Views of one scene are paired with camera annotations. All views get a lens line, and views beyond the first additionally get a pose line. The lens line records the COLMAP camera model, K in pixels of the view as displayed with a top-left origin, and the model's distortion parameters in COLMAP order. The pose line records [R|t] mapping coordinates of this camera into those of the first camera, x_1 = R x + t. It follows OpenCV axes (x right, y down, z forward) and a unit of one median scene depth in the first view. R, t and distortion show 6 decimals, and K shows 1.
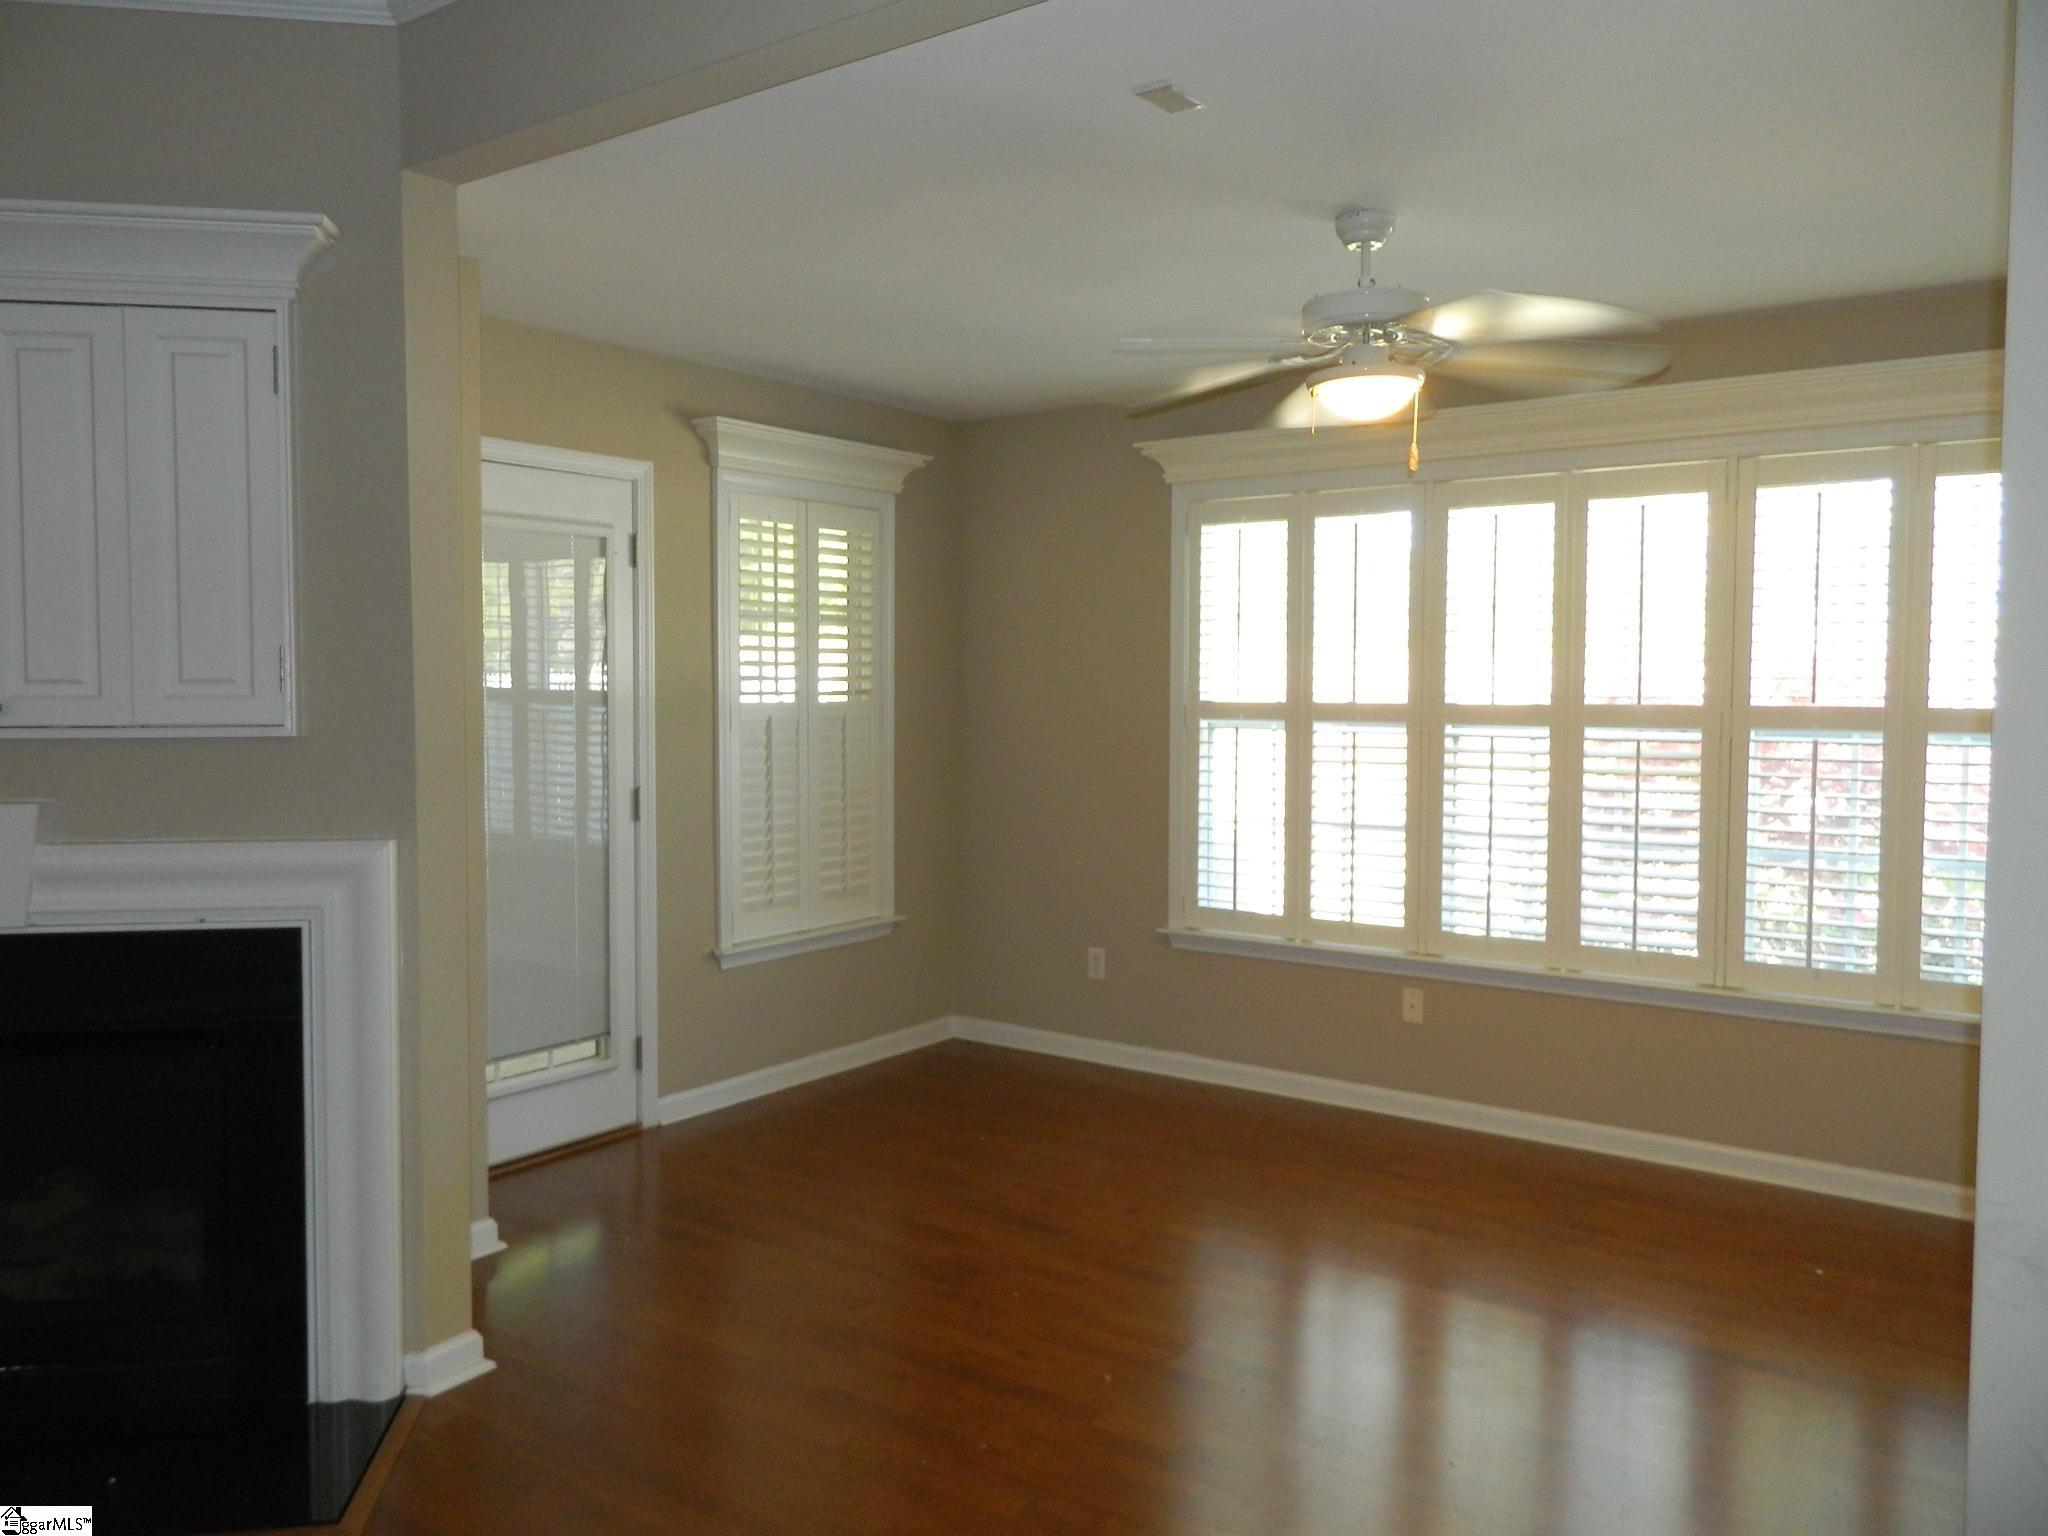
lens RADIAL K [[1533.4, 0, 1036.3], [0, 1533.4, 763.7], [0, 0, 1]] dist [0.021561, 0.002659]
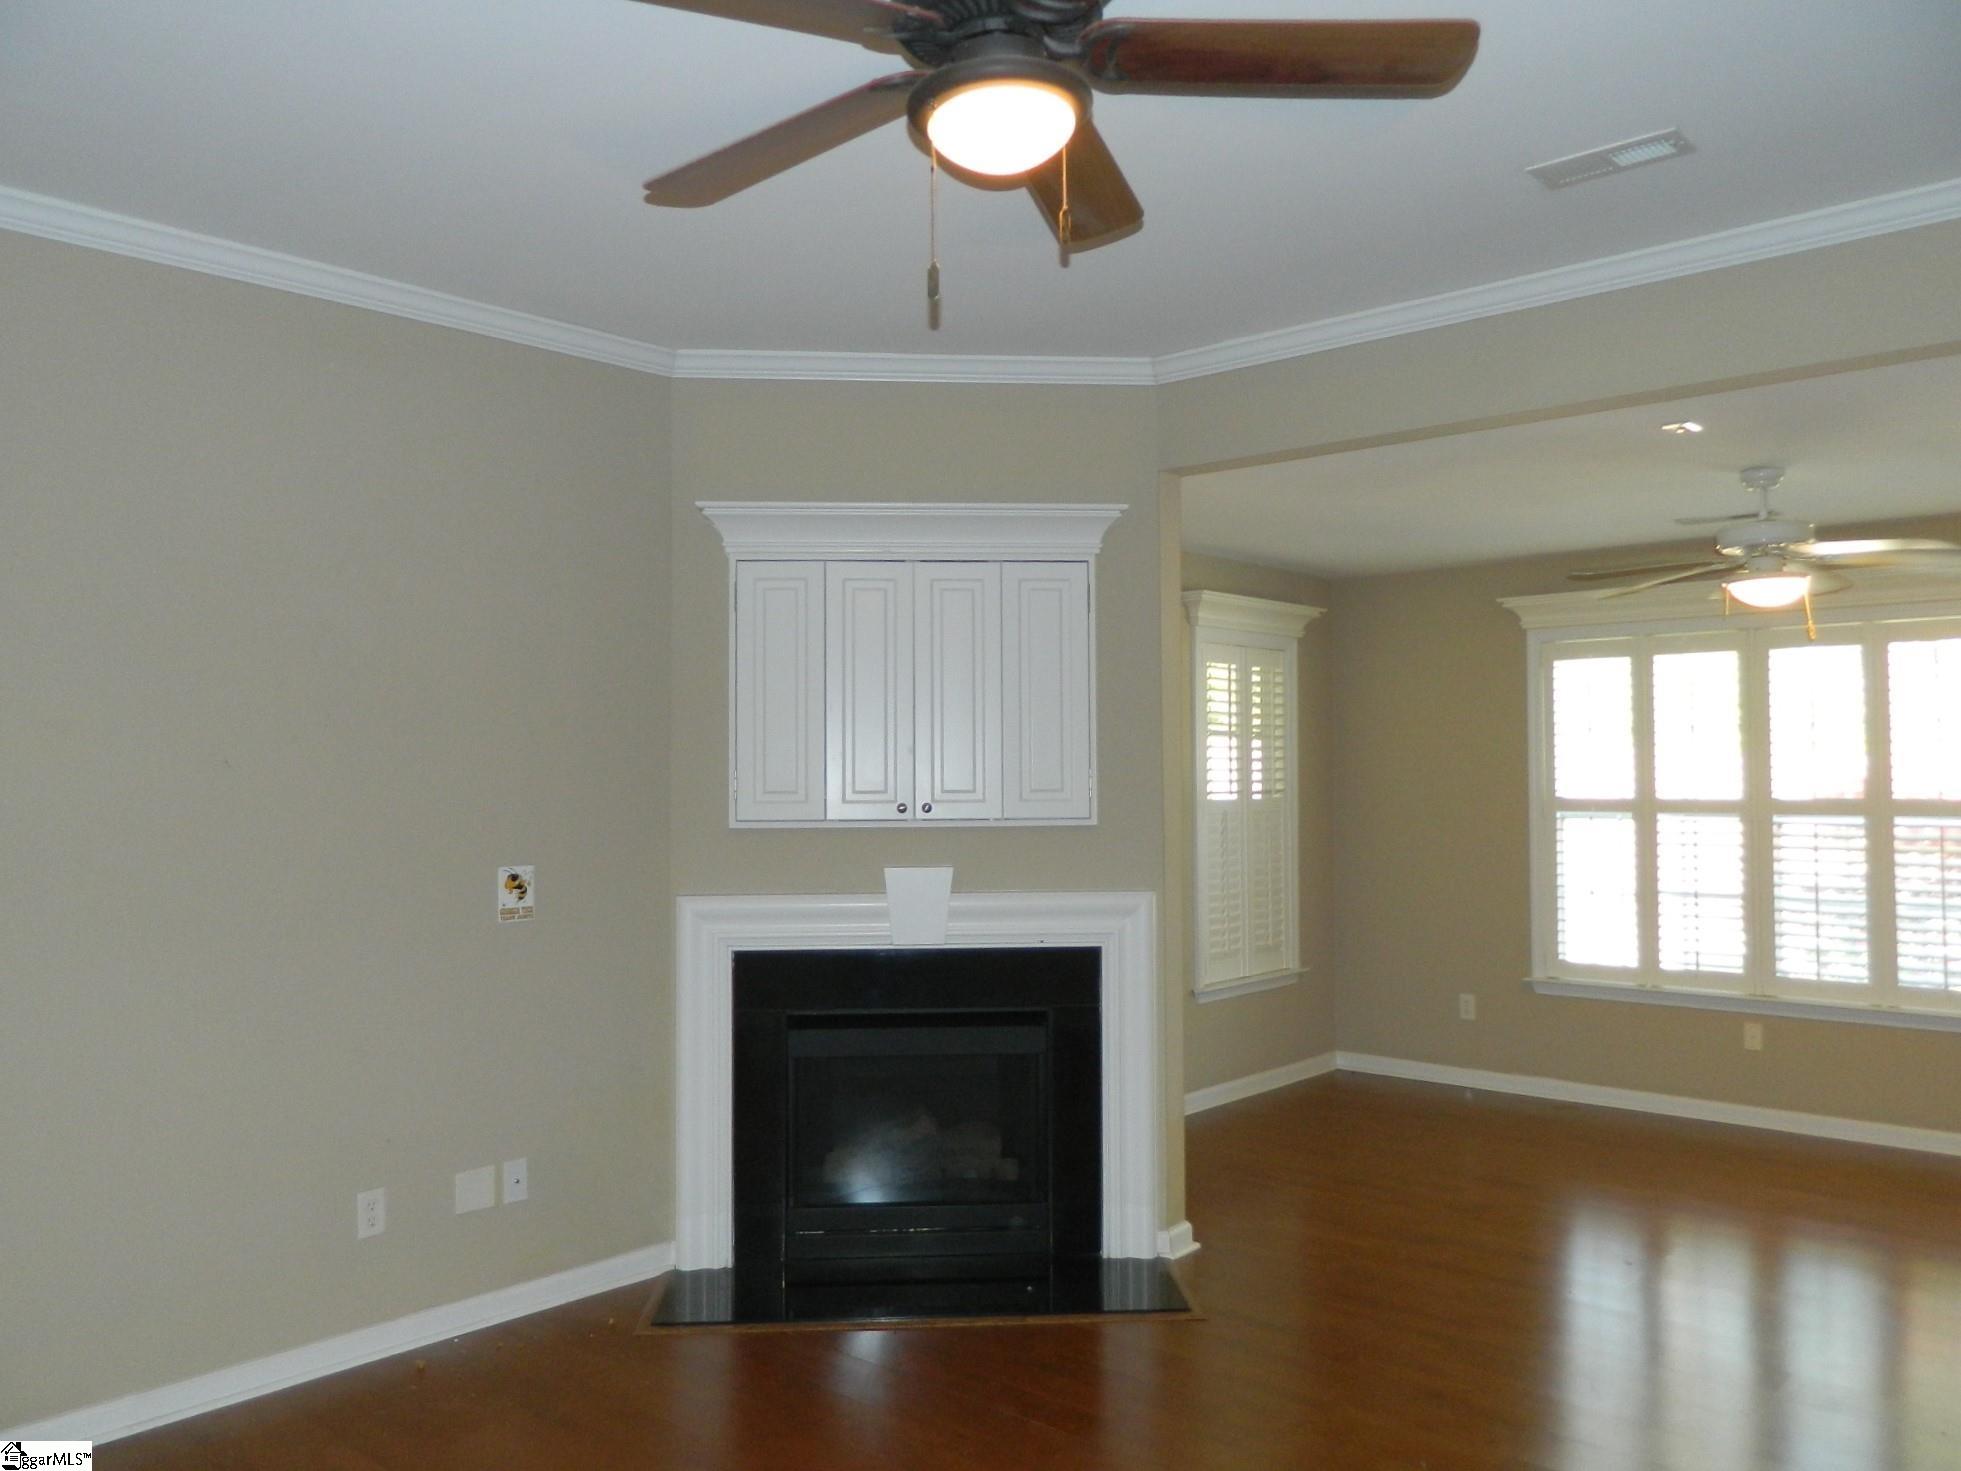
lens RADIAL K [[1518.1, 0, 981.6], [0, 1518.1, 714.8], [0, 0, 1]] dist [-0.006294, 0.001149]
pose [[0.994252, -0.009979, -0.106599, -0.244699], [0.000073, 0.995710, -0.092527, 0.008079], [0.107065, 0.091987, 0.989988, -0.322242]]
